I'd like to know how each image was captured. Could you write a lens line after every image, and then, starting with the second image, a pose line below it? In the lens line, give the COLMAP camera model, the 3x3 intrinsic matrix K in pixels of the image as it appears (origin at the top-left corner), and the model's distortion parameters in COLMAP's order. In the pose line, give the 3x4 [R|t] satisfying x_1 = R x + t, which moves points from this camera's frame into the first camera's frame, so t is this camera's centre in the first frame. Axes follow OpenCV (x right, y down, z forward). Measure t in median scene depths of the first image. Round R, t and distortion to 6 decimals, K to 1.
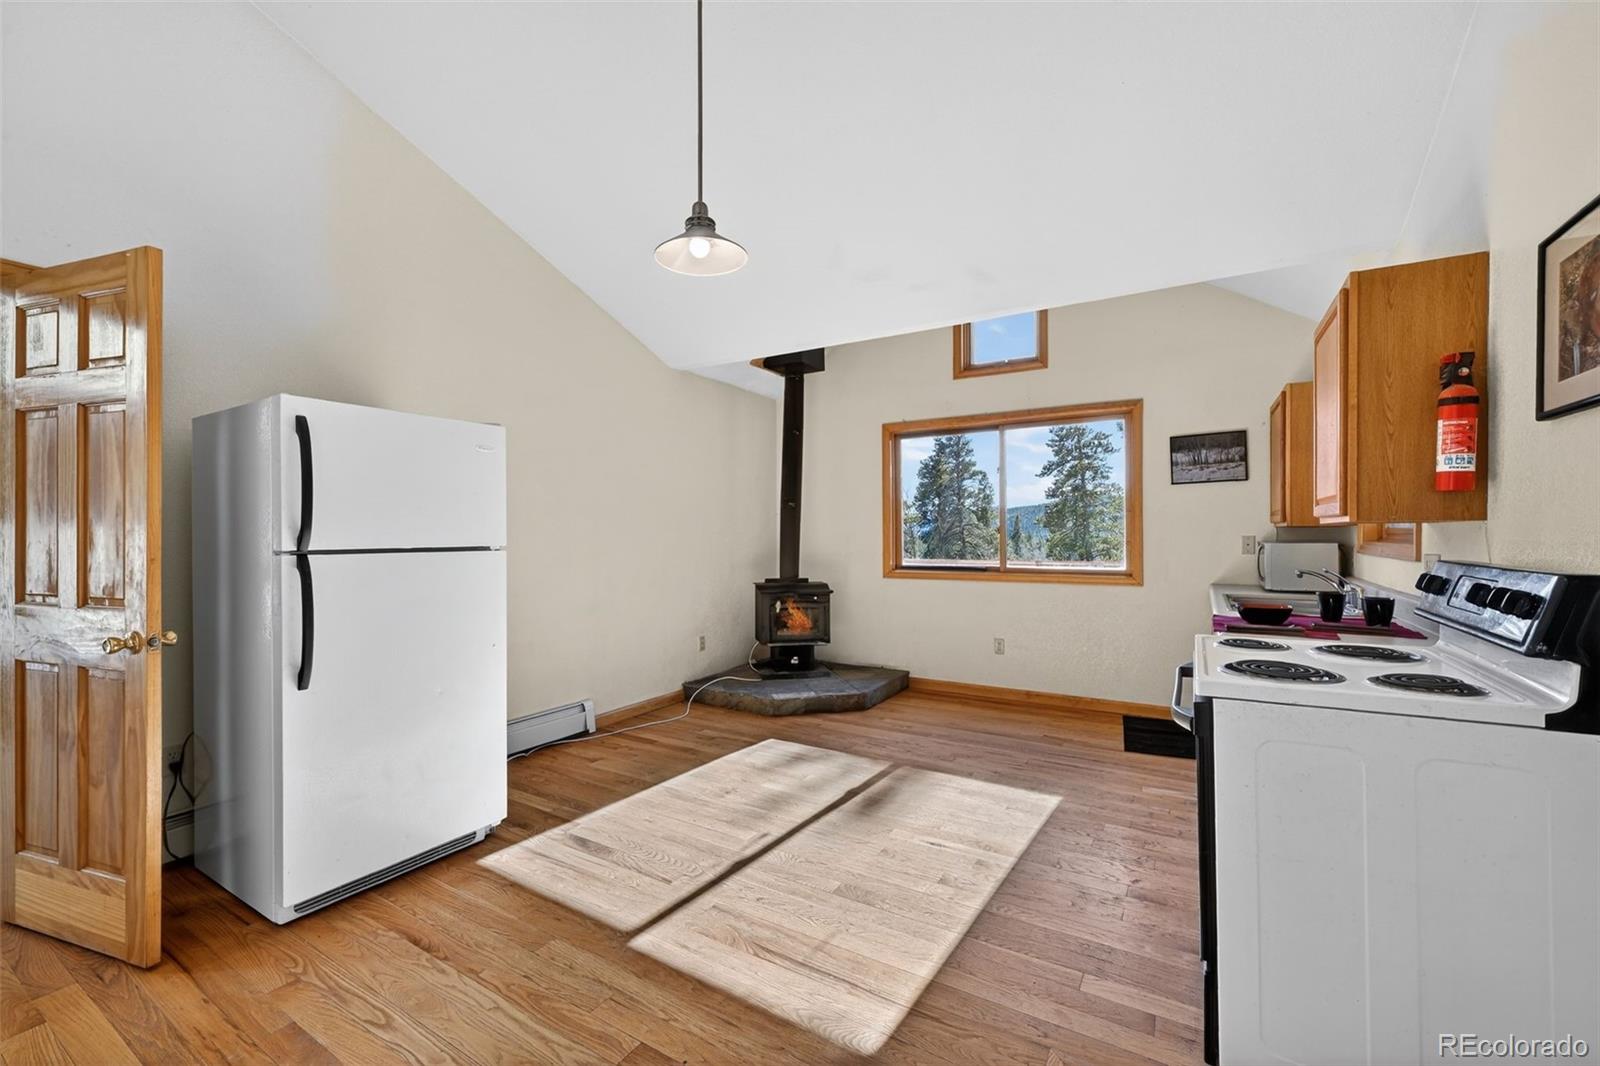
lens RADIAL K [[662.4, 0, 799.9], [0, 662.4, 535.8], [0, 0, 1]] dist [0.003324, -0.000187]
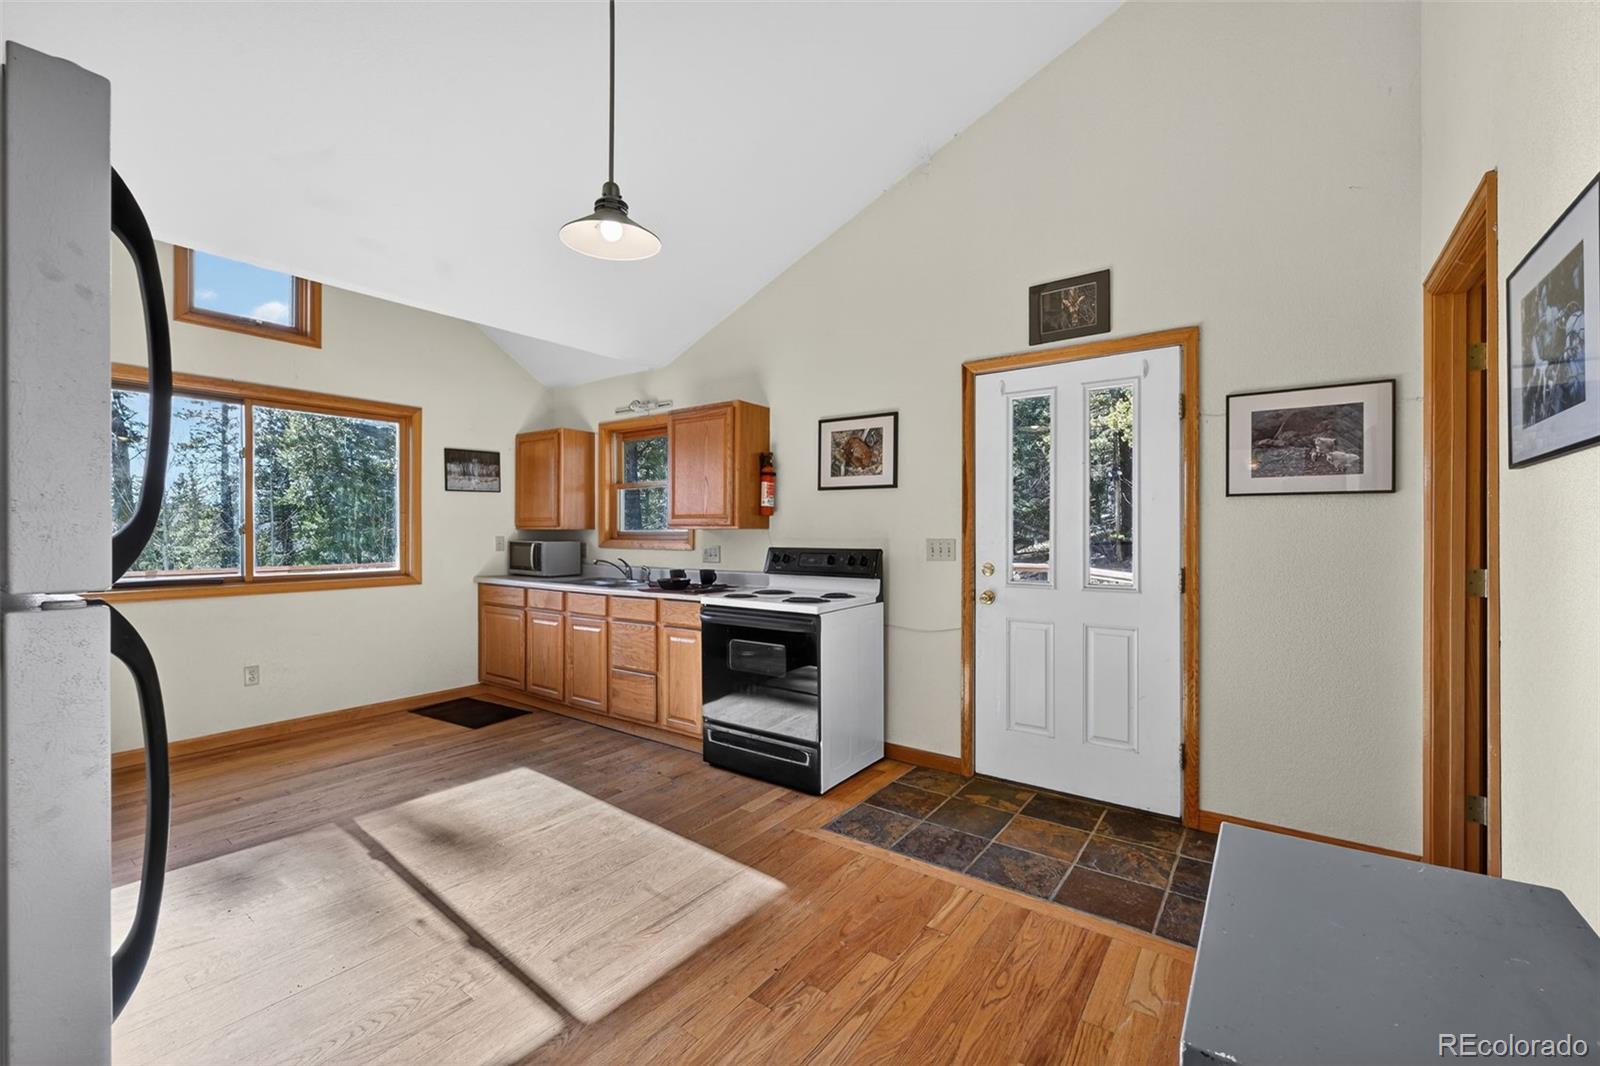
lens RADIAL K [[662.4, 0, 805.0], [0, 662.4, 531.1], [0, 0, 1]] dist [0.003324, -0.000187]
pose [[0.075975, 0.006023, 0.997092, -0.559444], [0.002616, 0.999977, -0.006240, -0.000862], [-0.997106, 0.003083, 0.075958, 0.342709]]
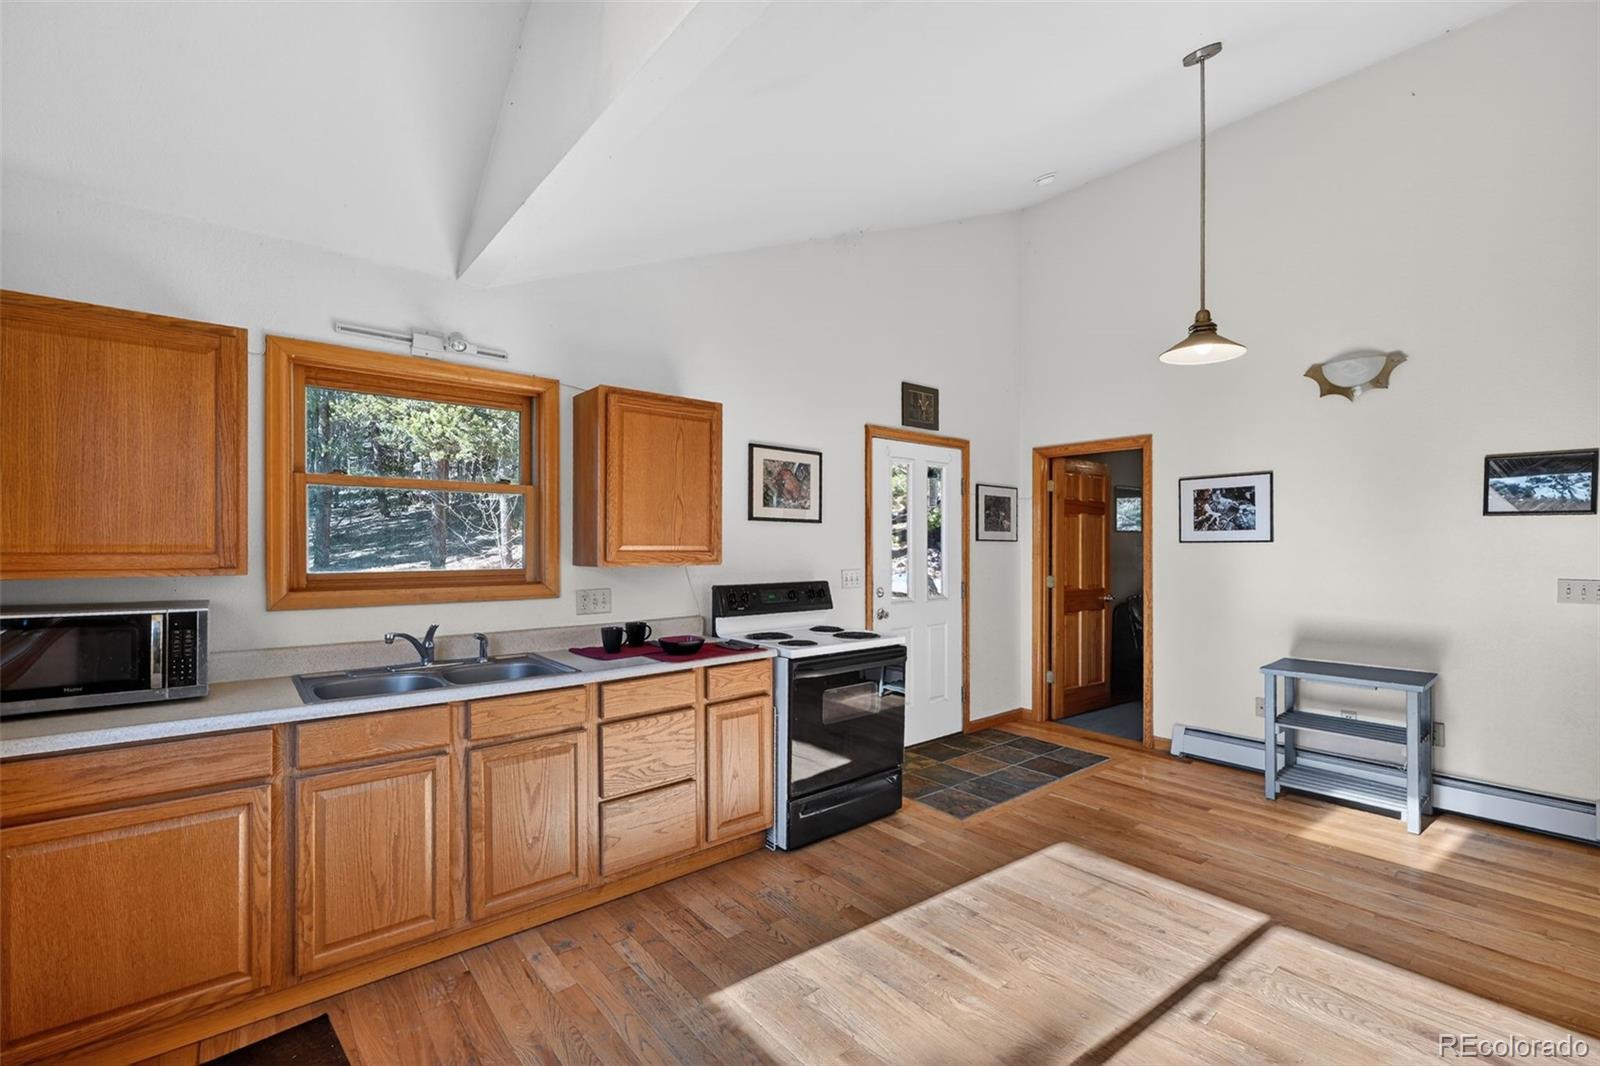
lens RADIAL K [[679.5, 0, 796.3], [0, 679.5, 545.8], [0, 0, 1]] dist [-0.008158, -0.000059]
pose [[-0.946316, 0.003061, 0.323229, 0.080276], [0.003932, 0.999990, 0.002042, -0.034899], [-0.323220, 0.003203, -0.946319, 1.265586]]
